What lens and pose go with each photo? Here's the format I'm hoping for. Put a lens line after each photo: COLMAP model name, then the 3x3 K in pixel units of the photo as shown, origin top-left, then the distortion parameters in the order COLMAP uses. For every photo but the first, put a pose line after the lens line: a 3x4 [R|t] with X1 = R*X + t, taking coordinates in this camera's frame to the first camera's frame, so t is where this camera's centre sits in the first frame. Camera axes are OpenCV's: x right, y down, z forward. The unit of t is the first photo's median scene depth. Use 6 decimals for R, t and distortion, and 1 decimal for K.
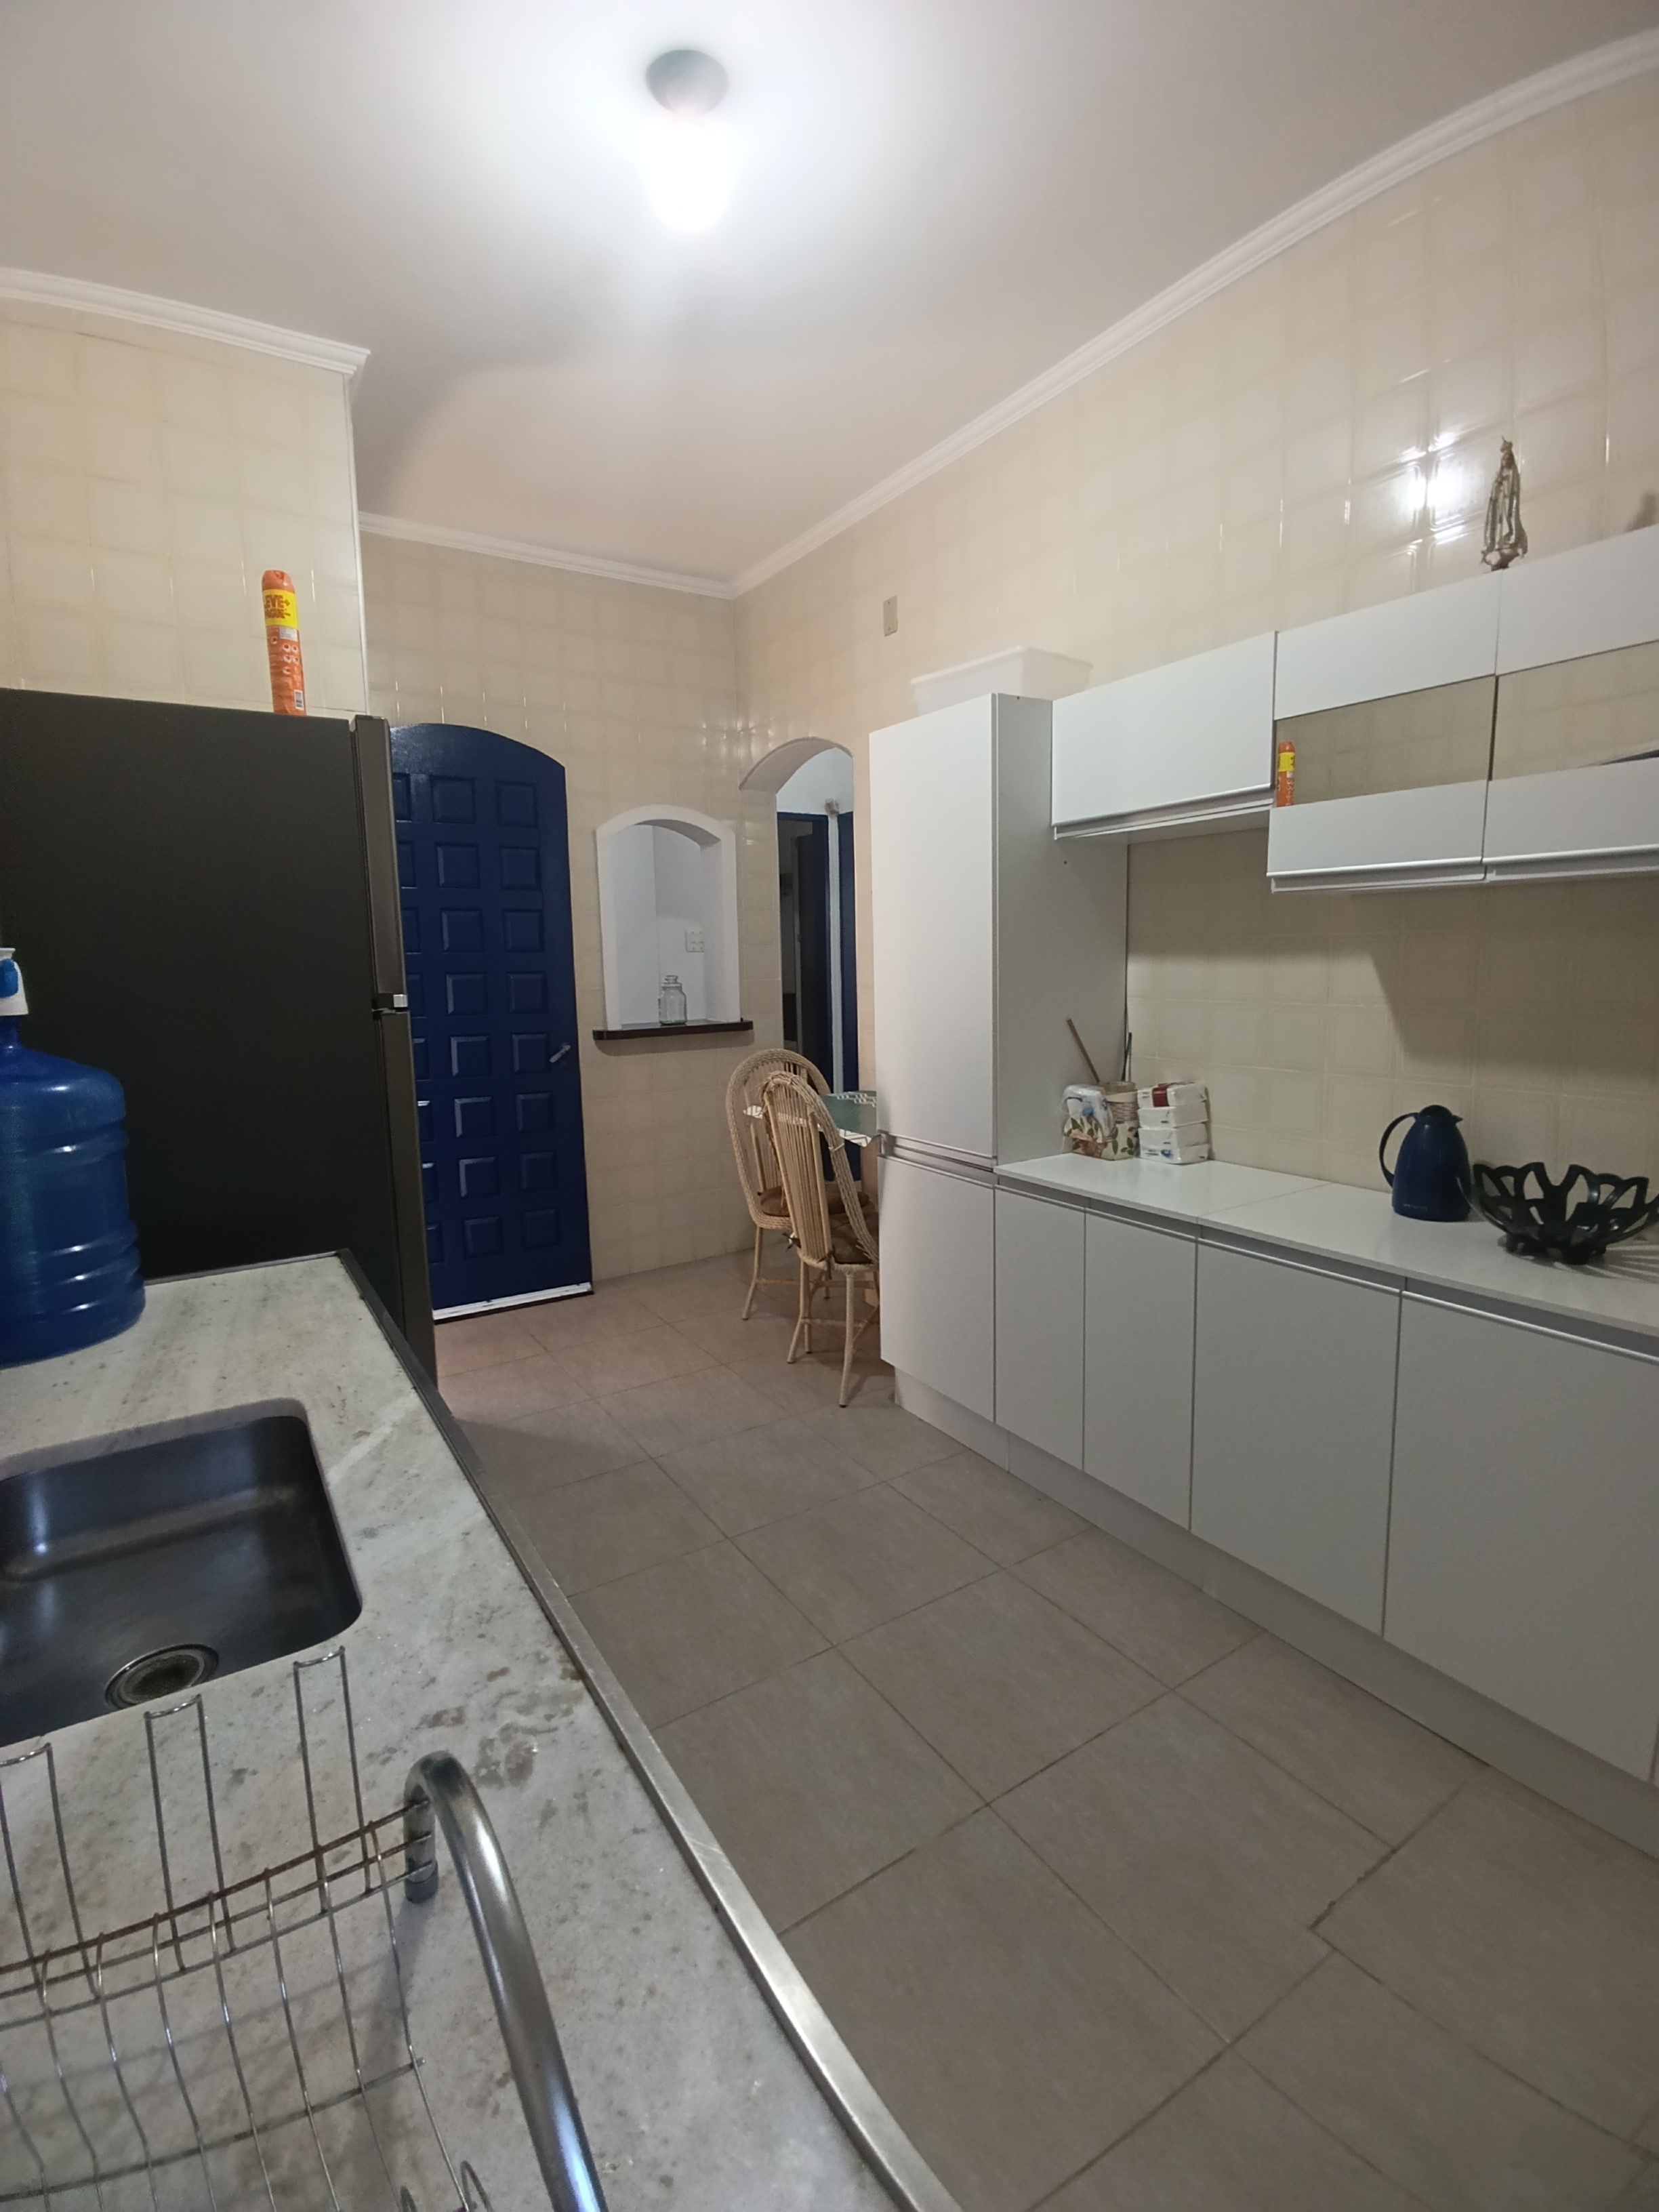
lens RADIAL K [[1018.1, 0, 829.5], [0, 1018.1, 1106.0], [0, 0, 1]] dist [0.001470, -0.006133]
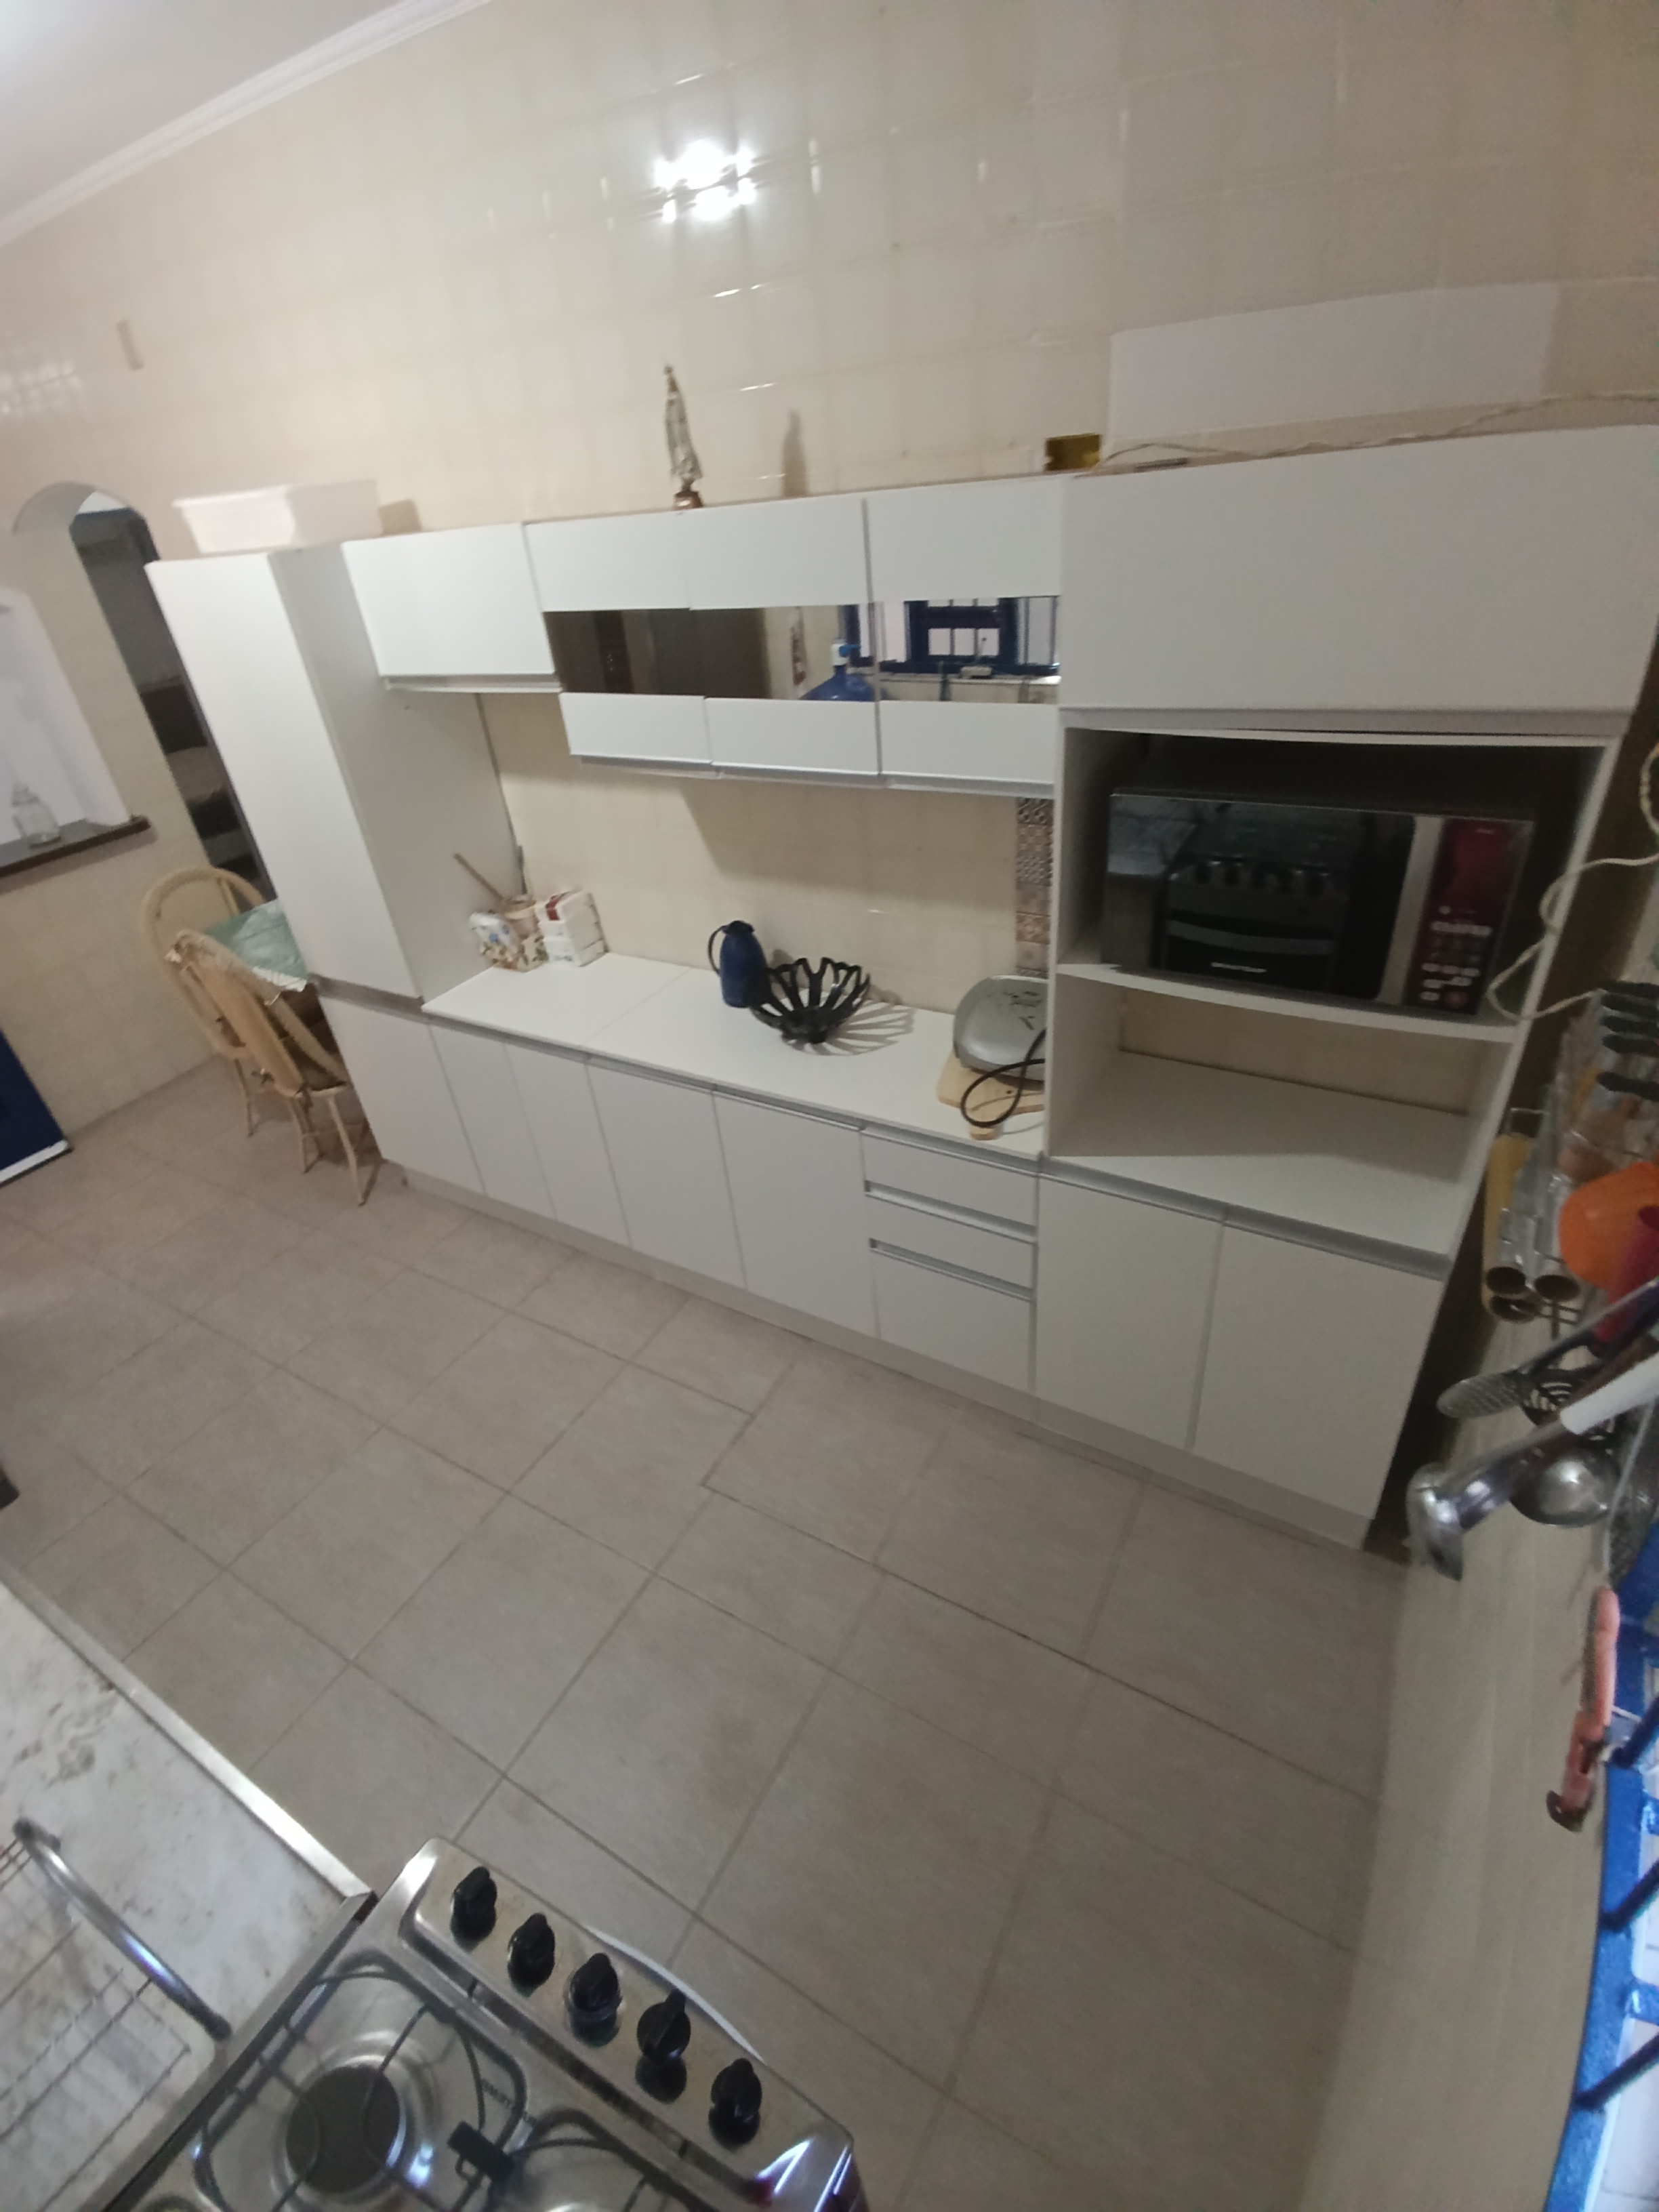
lens RADIAL K [[984.9, 0, 829.5], [0, 984.9, 1106.0], [0, 0, 1]] dist [-0.000426, -0.007359]
pose [[0.889176, -0.286858, 0.356481, 0.141488], [0.128504, 0.904281, 0.407139, -0.225899], [-0.439150, -0.316209, 0.840928, -0.156311]]
